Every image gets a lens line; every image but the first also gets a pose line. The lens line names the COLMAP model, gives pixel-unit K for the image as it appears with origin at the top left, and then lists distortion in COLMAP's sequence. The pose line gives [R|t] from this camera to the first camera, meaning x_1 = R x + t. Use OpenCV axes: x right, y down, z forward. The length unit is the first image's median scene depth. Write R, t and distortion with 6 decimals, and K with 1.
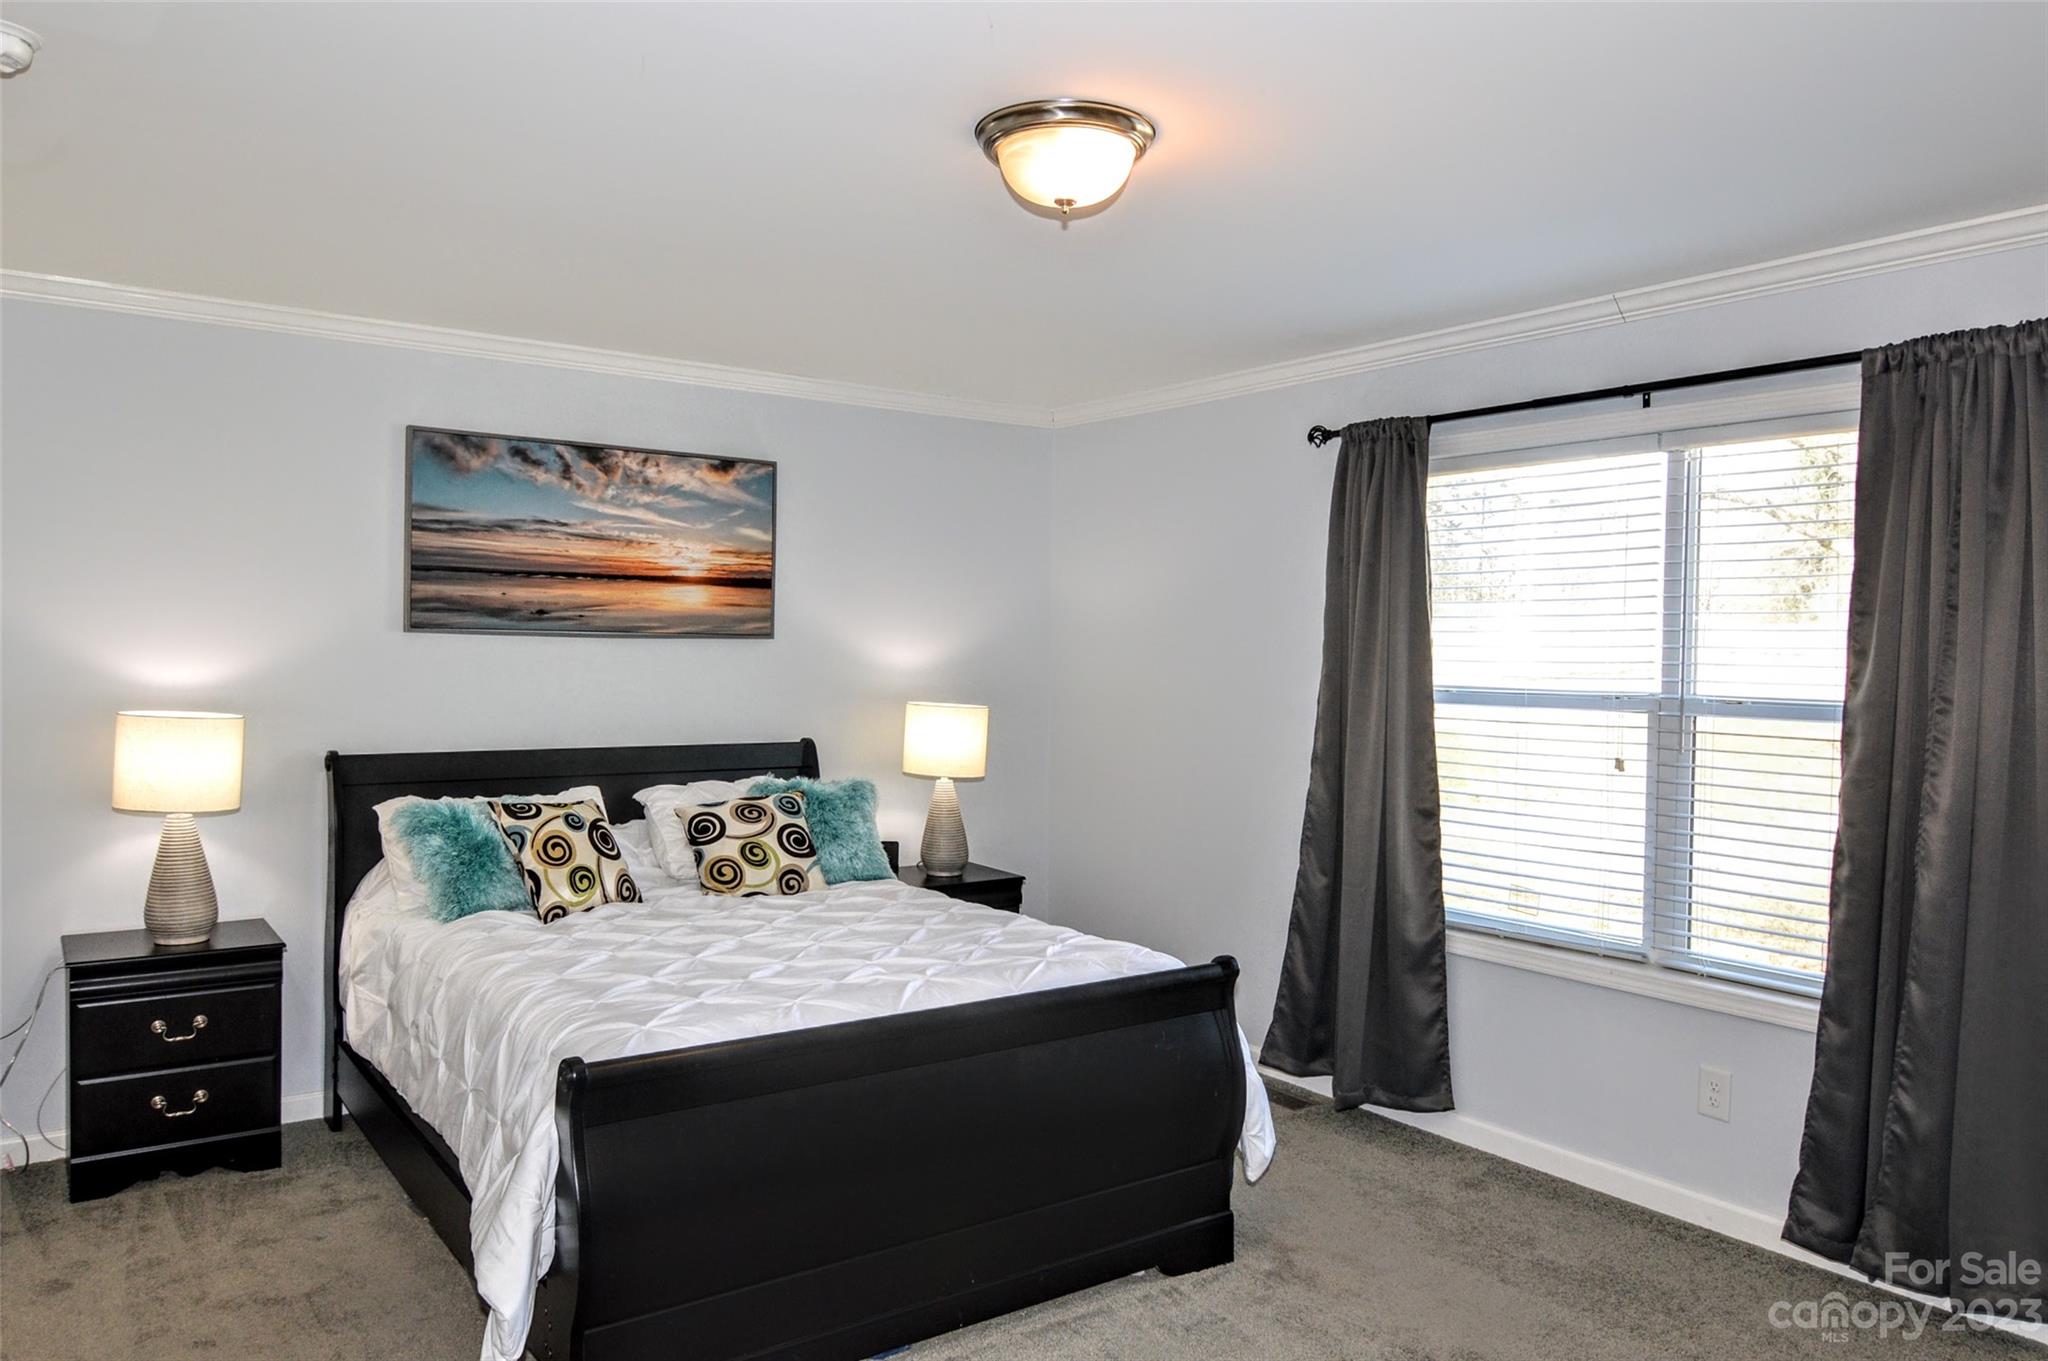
lens RADIAL K [[1388.1, 0, 1025.3], [0, 1388.1, 687.2], [0, 0, 1]] dist [0.006614, -0.028782]
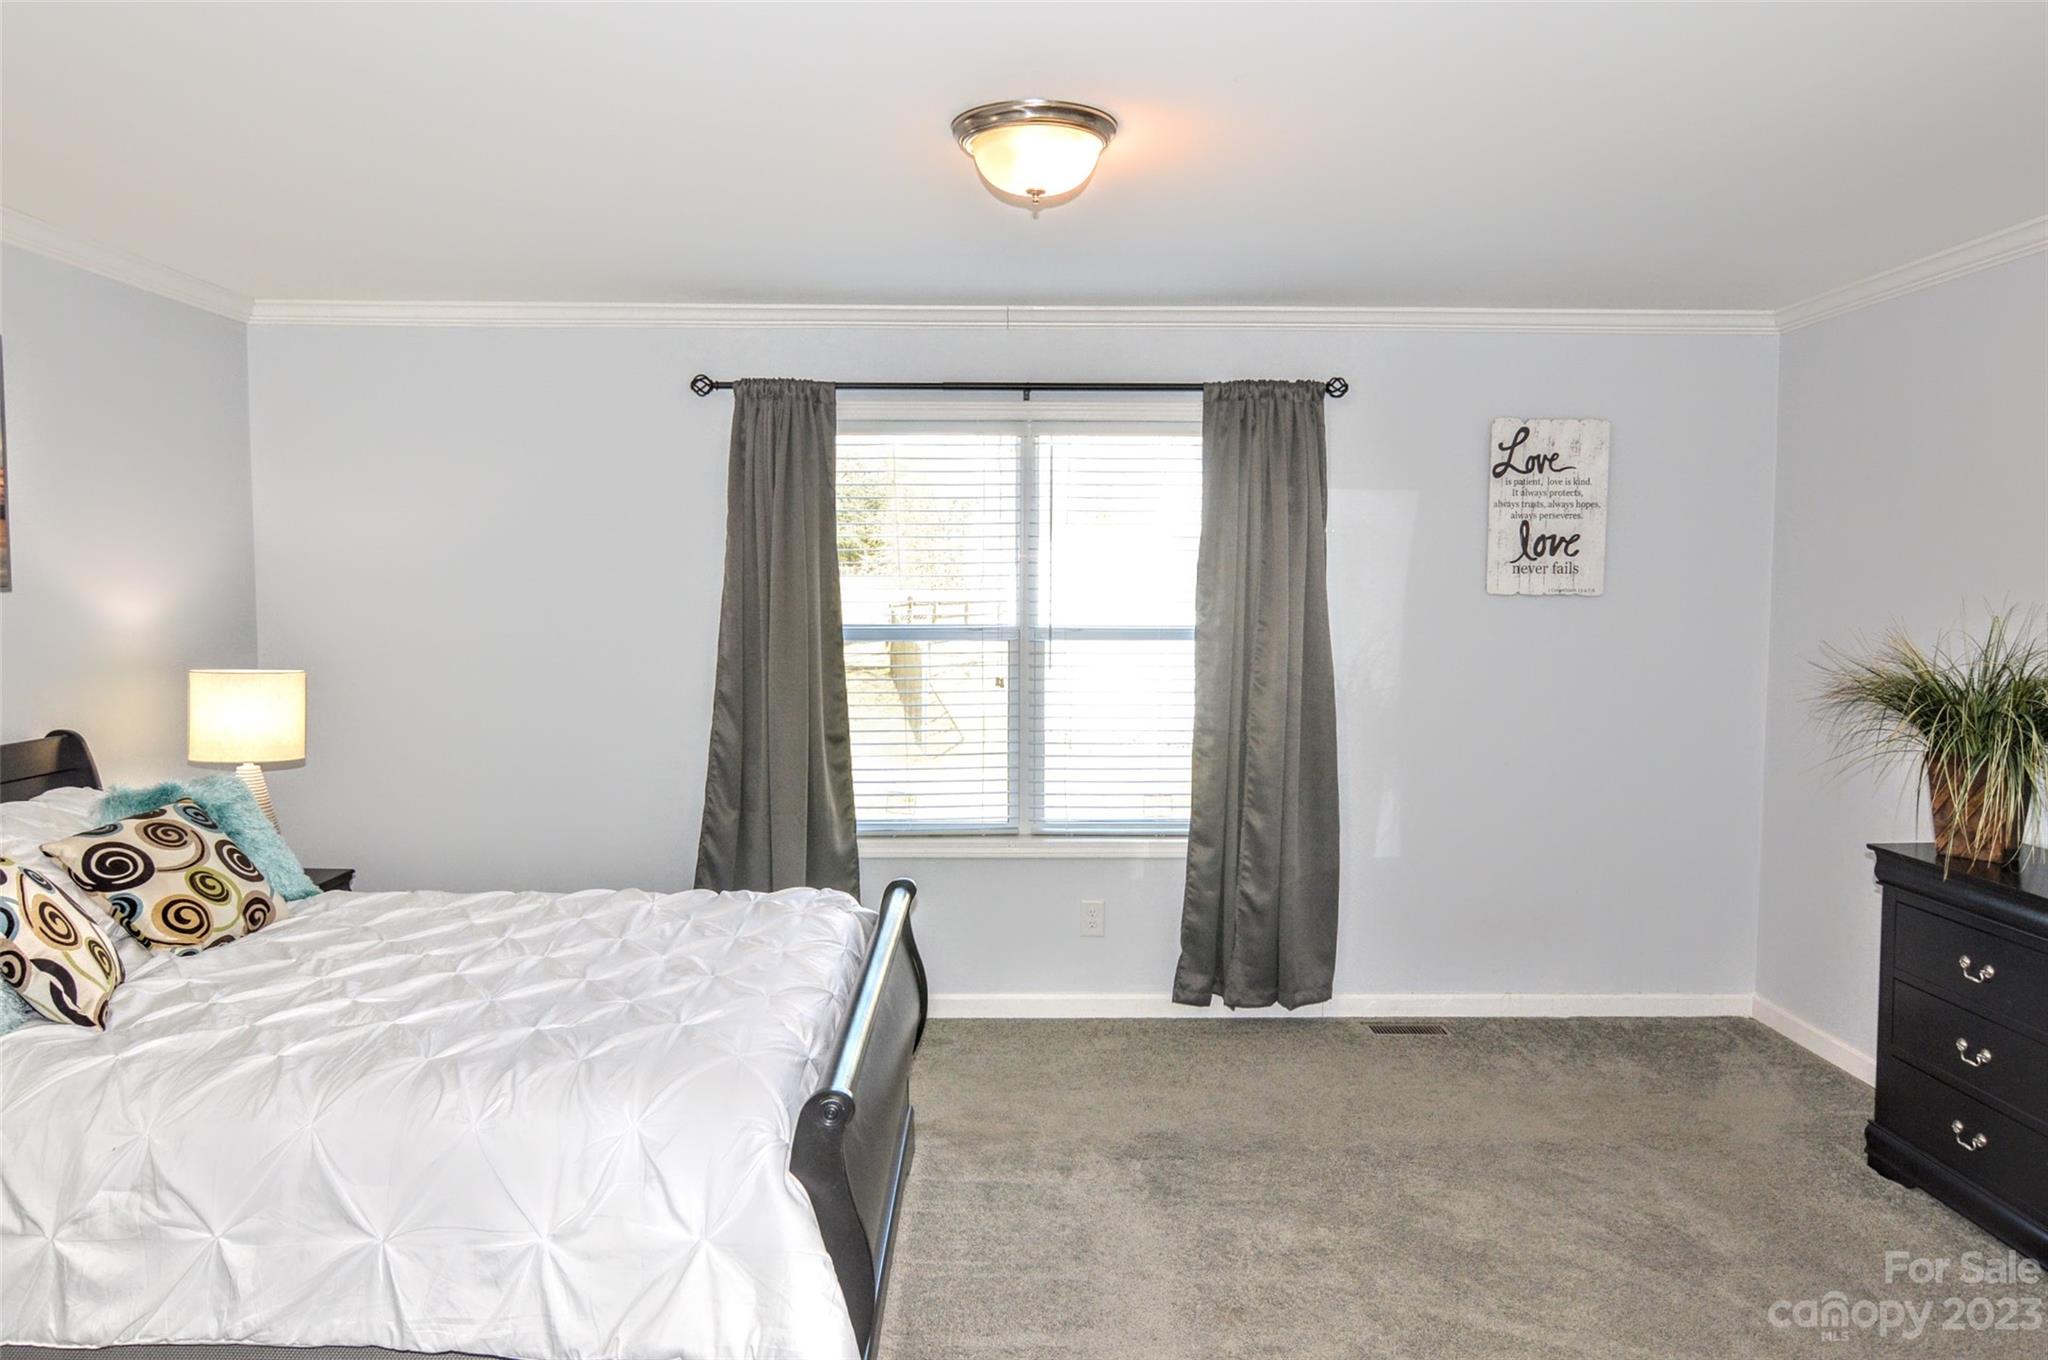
lens RADIAL K [[1411.9, 0, 1024.0], [0, 1411.9, 680.0], [0, 0, 1]] dist [-0.002273, -0.005983]
pose [[0.585554, -0.067571, 0.807812, -0.546940], [0.030542, 0.997651, 0.061312, -0.022416], [-0.810058, -0.011229, 0.586243, 0.213607]]
